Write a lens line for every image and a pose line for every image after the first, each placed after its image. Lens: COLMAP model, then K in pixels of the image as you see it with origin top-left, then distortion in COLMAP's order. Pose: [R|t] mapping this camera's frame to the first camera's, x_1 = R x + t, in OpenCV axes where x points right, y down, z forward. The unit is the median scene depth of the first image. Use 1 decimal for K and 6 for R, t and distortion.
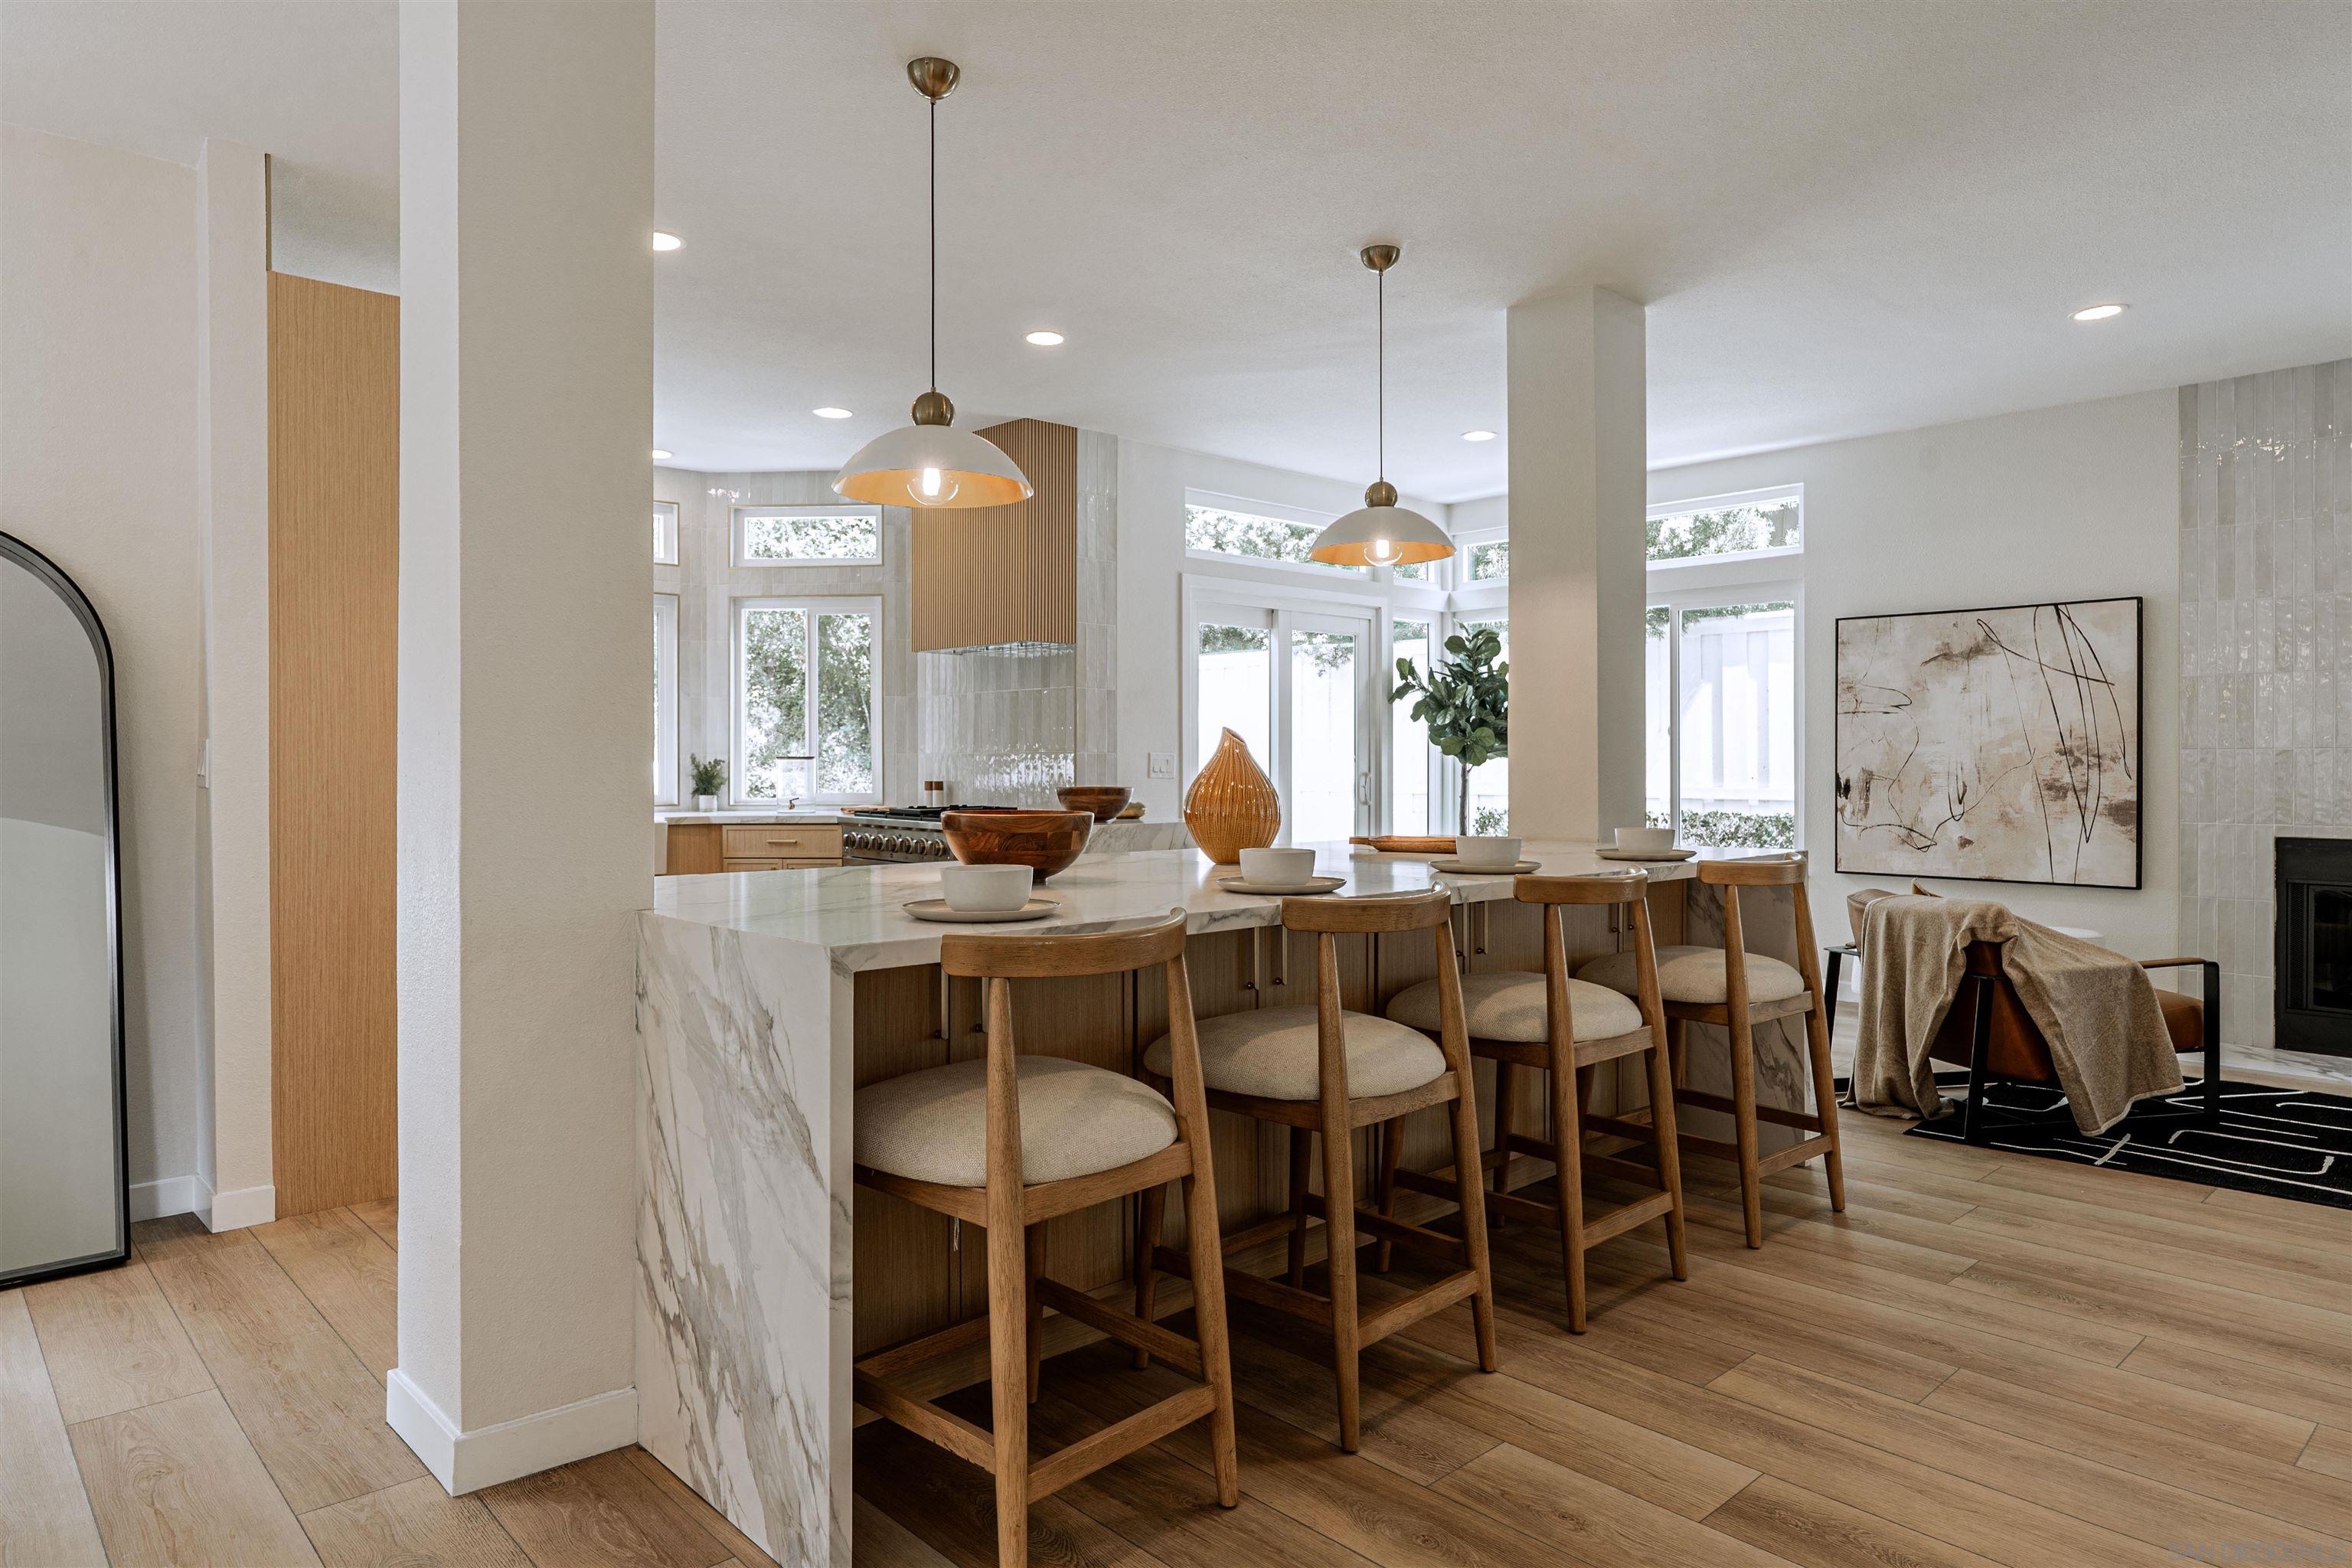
lens RADIAL K [[1400.9, 0, 1135.4], [0, 1400.9, 775.2], [0, 0, 1]] dist [-0.015499, 0.004557]
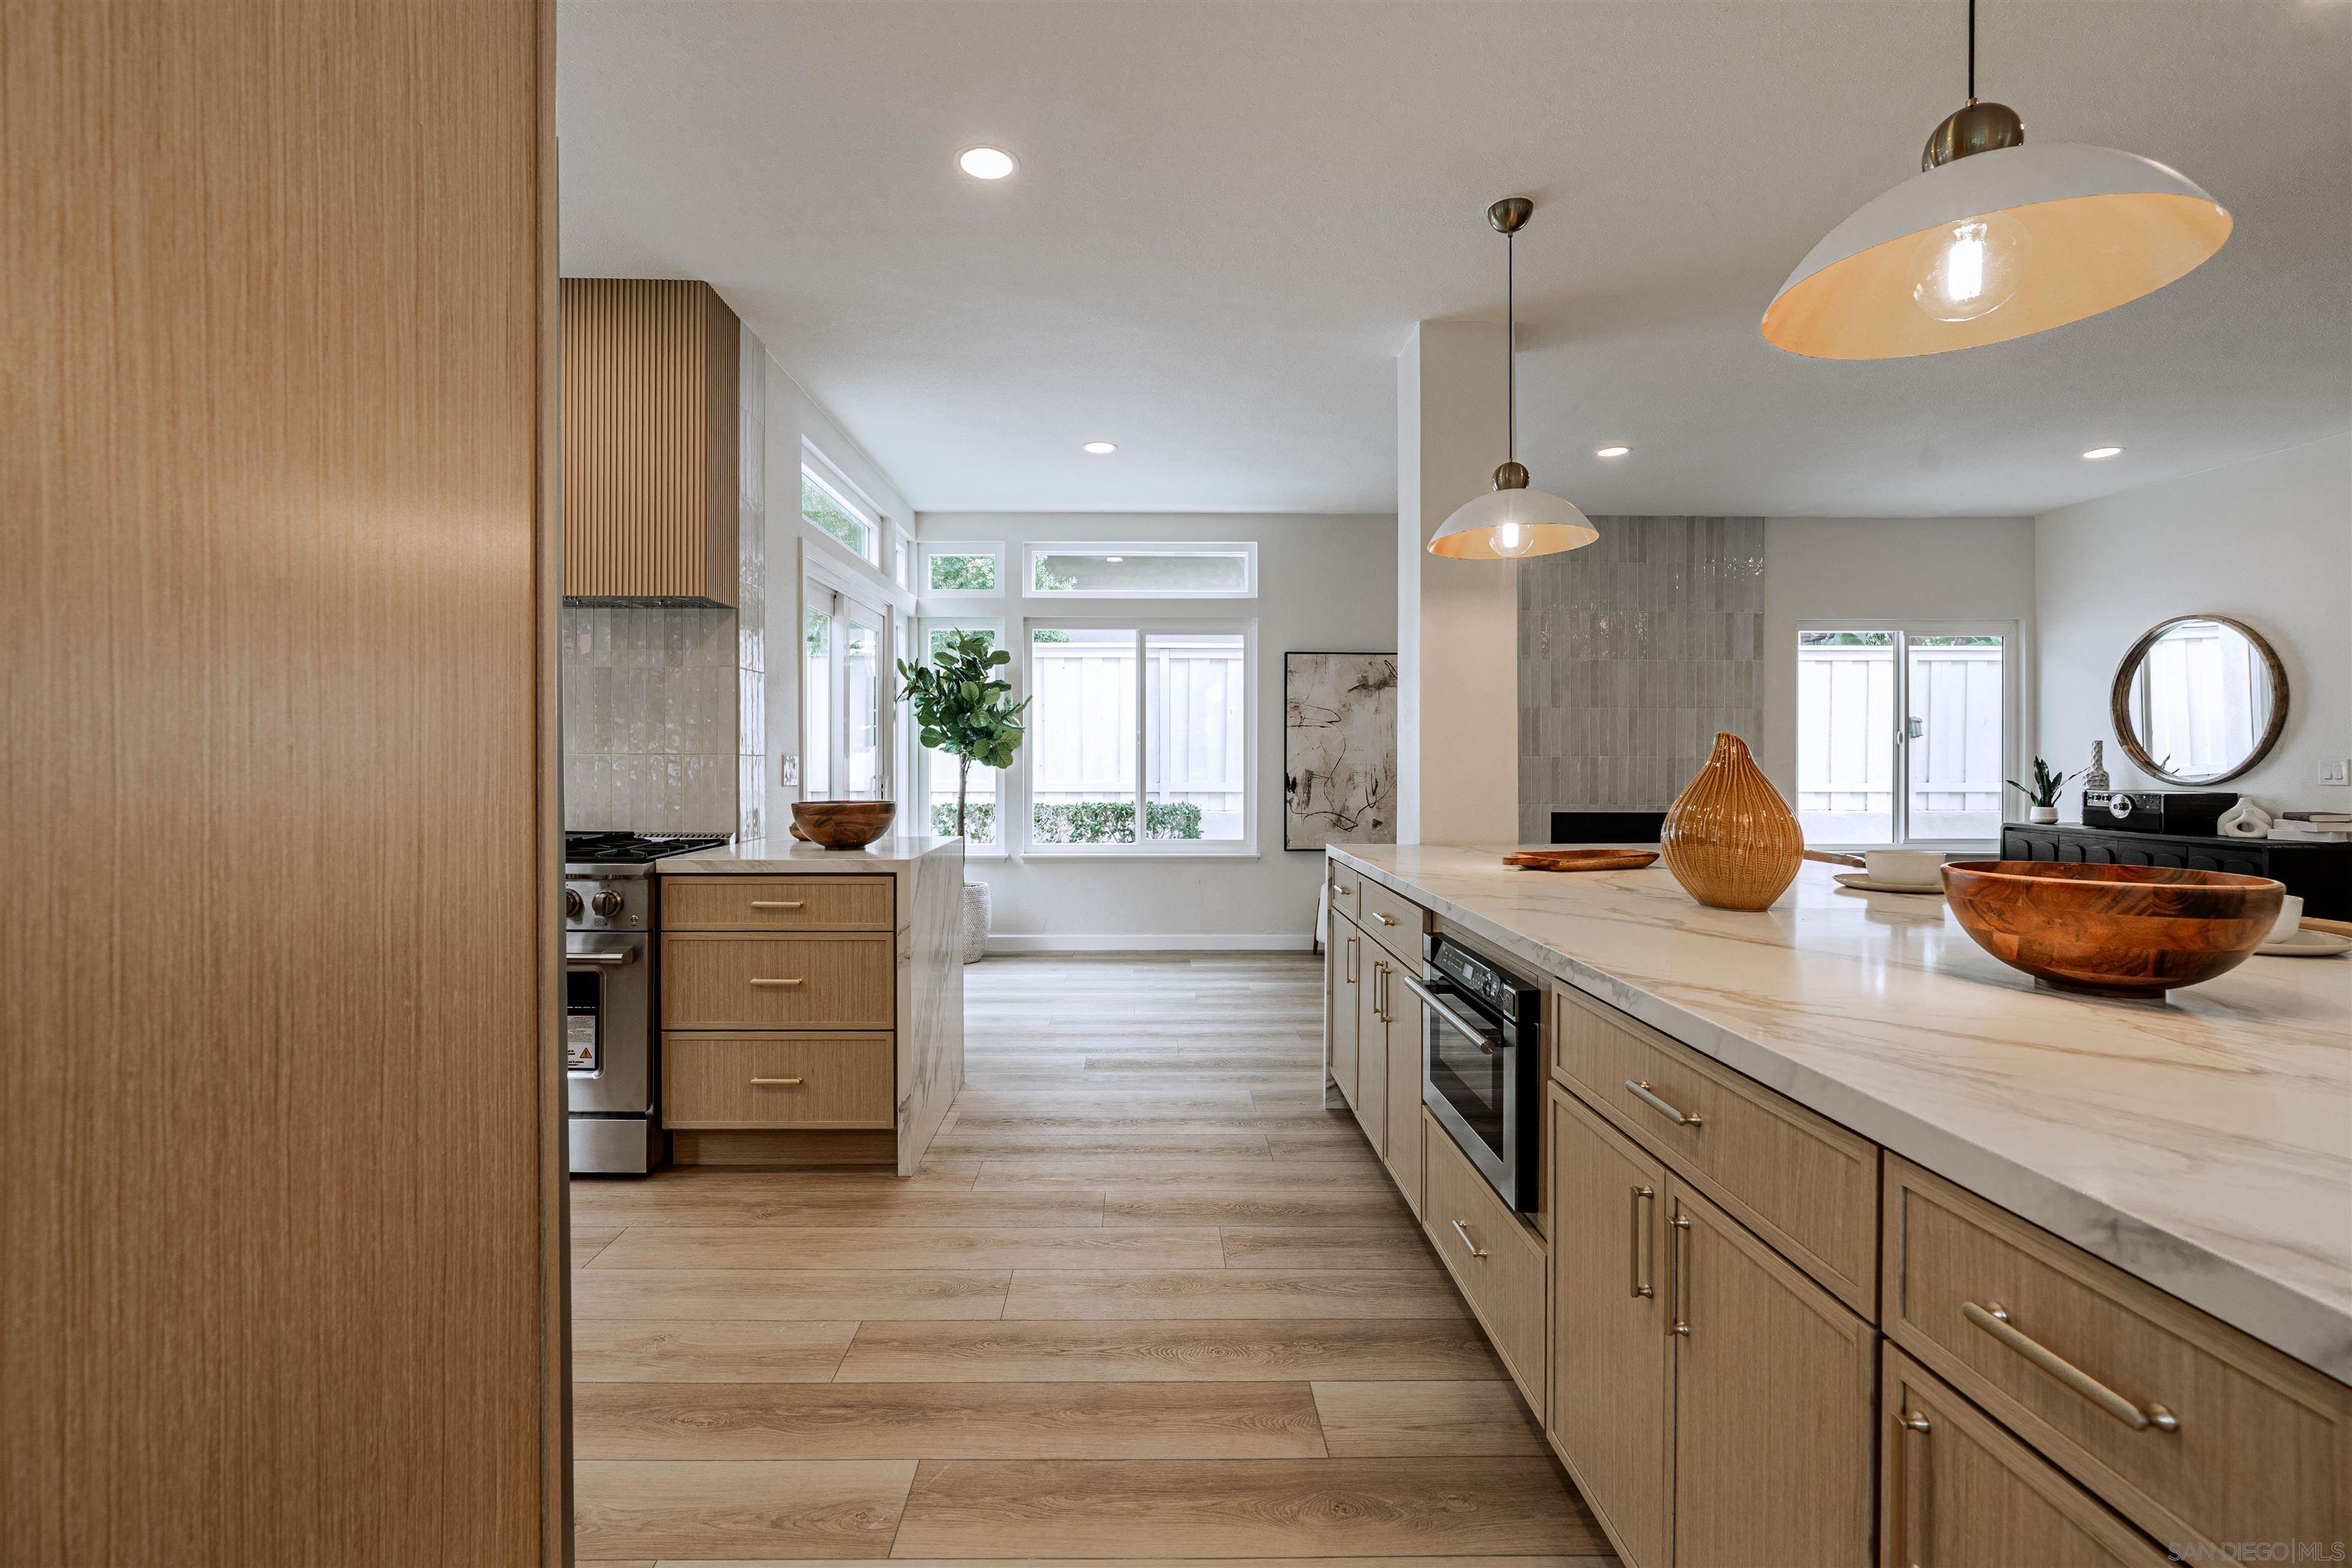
lens RADIAL K [[1064.3, 0, 1154.7], [0, 1064.3, 765.4], [0, 0, 1]] dist [-0.009581, 0.002733]
pose [[0.659343, -0.004362, 0.751829, -0.487689], [0.005311, 0.999985, 0.001144, -0.016035], [-0.751823, 0.003239, 0.659357, 0.709098]]
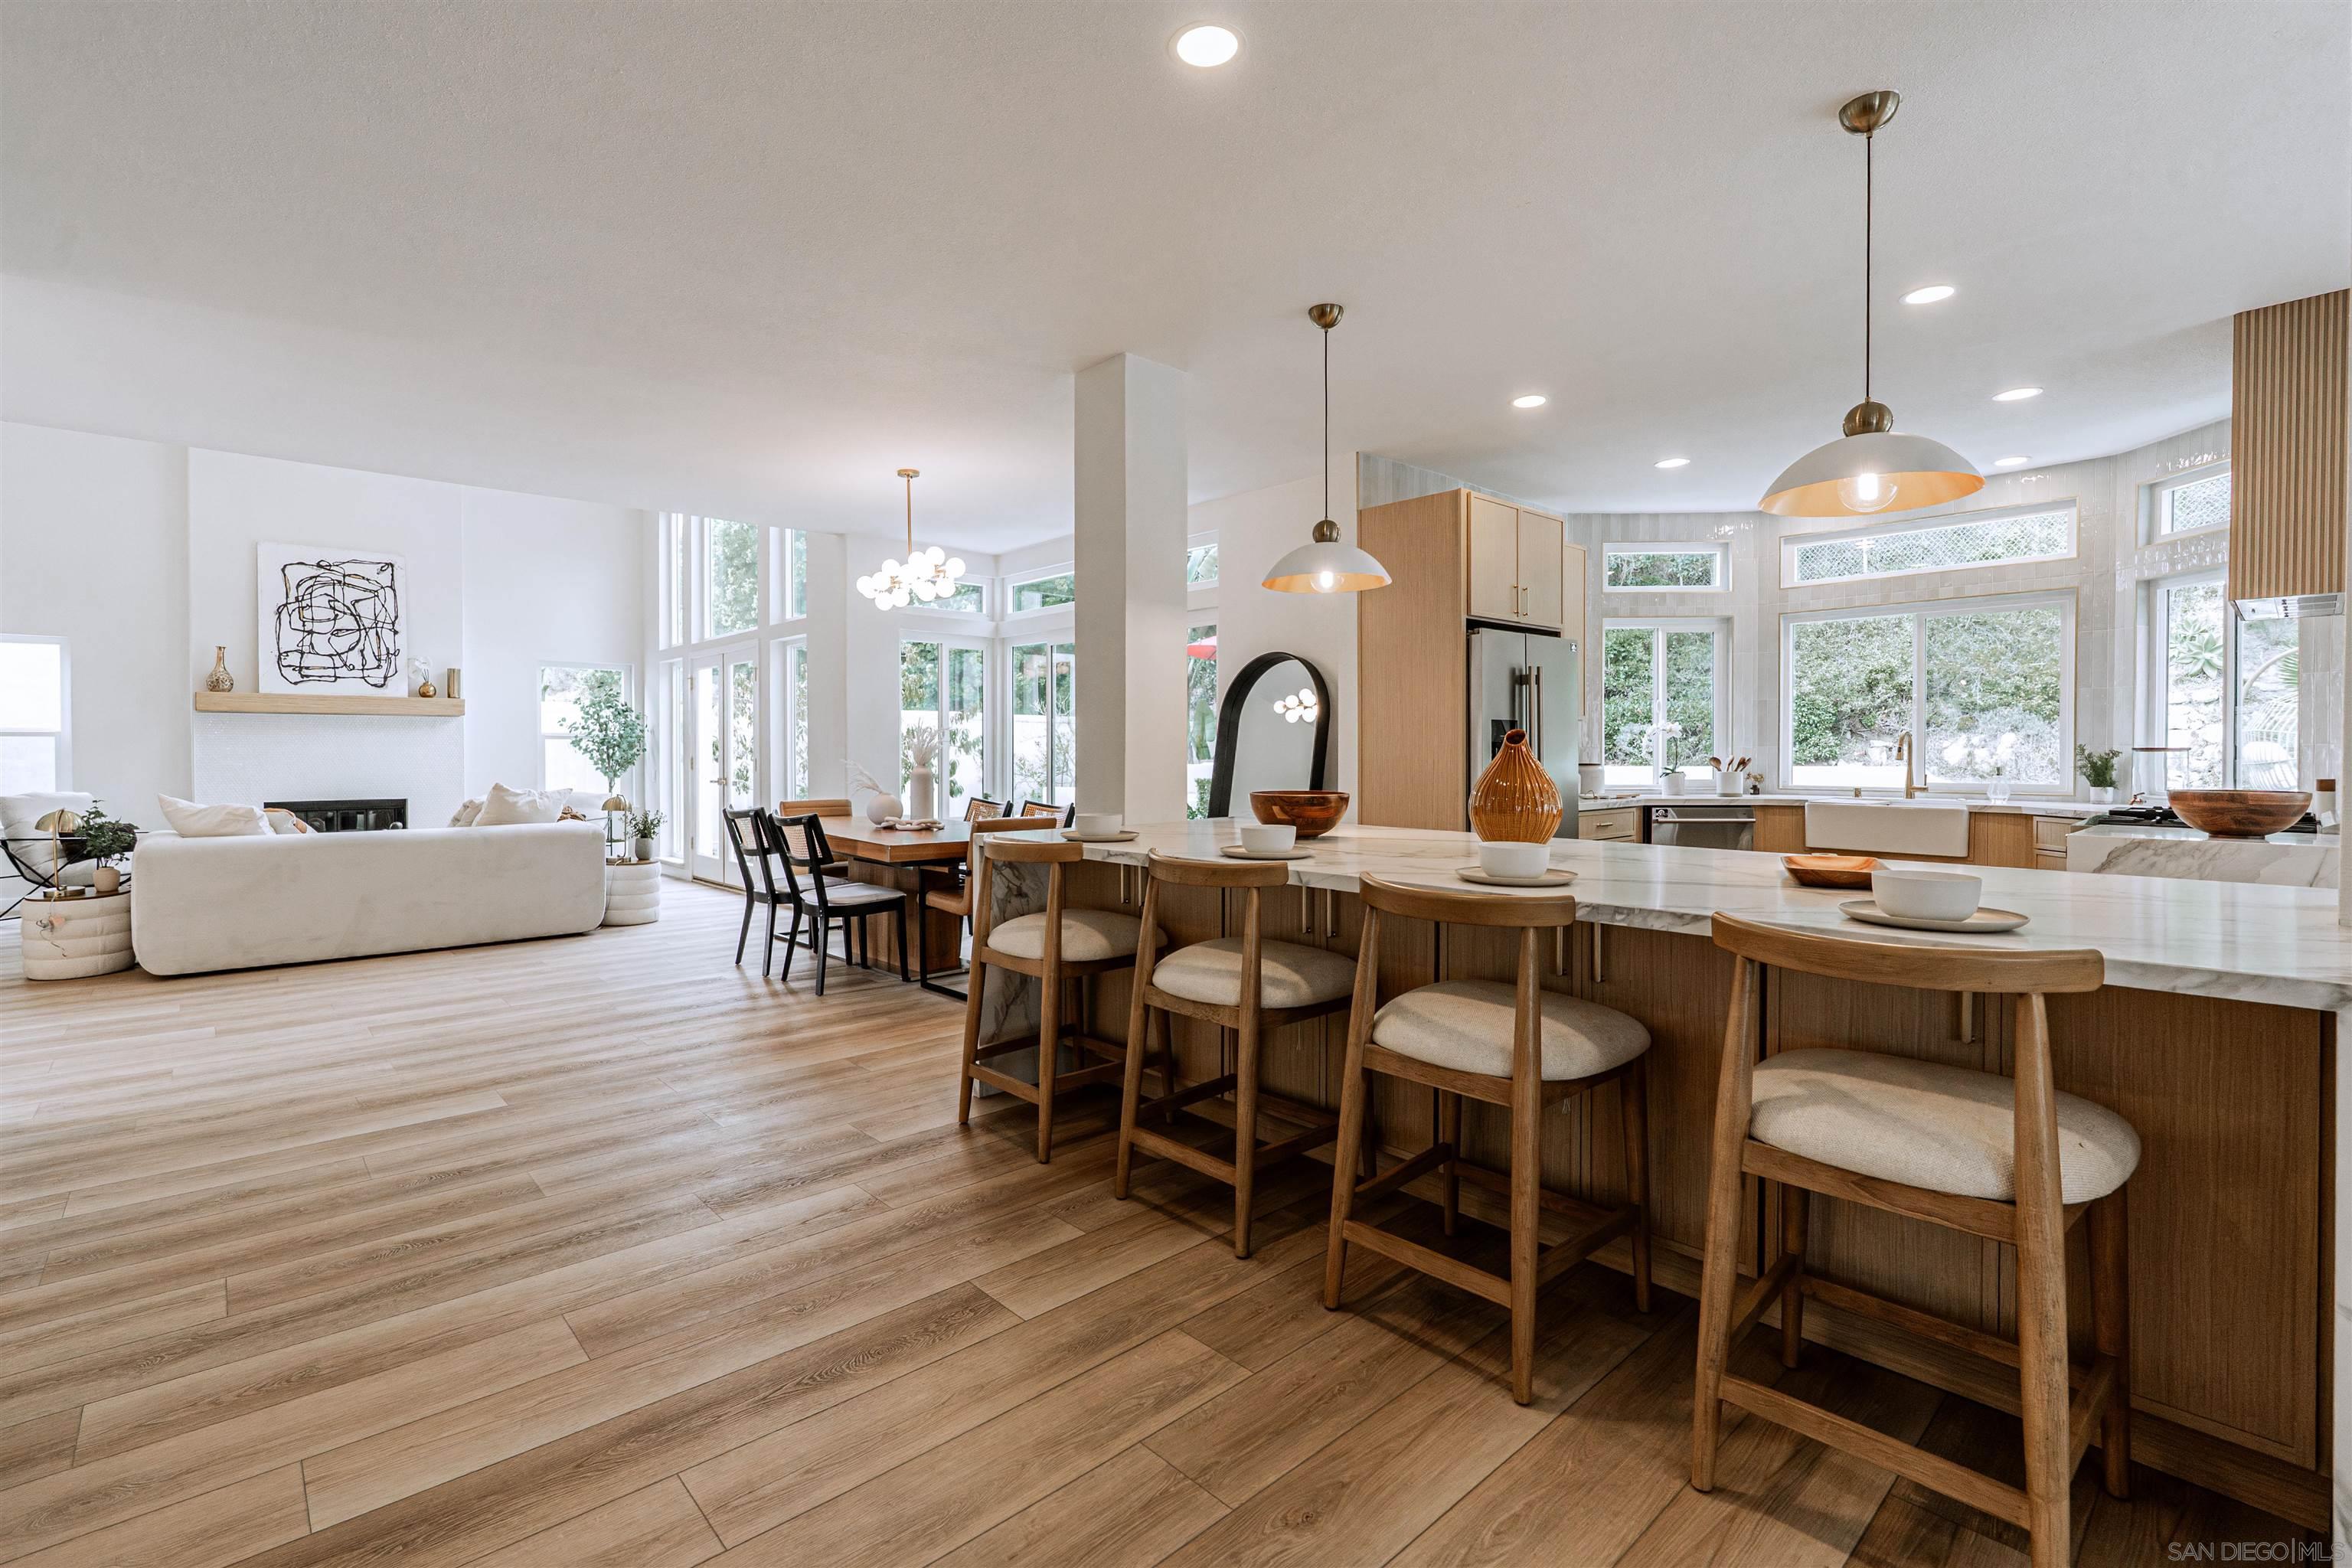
lens RADIAL K [[1064.3, 0, 1146.4], [0, 1064.3, 767.2], [0, 0, 1]] dist [-0.009581, 0.002733]
pose [[-0.007662, 0.015381, -0.999852, 0.760192], [-0.007650, 0.999852, 0.015440, -0.012160], [0.999941, 0.007767, -0.007543, 0.597328]]
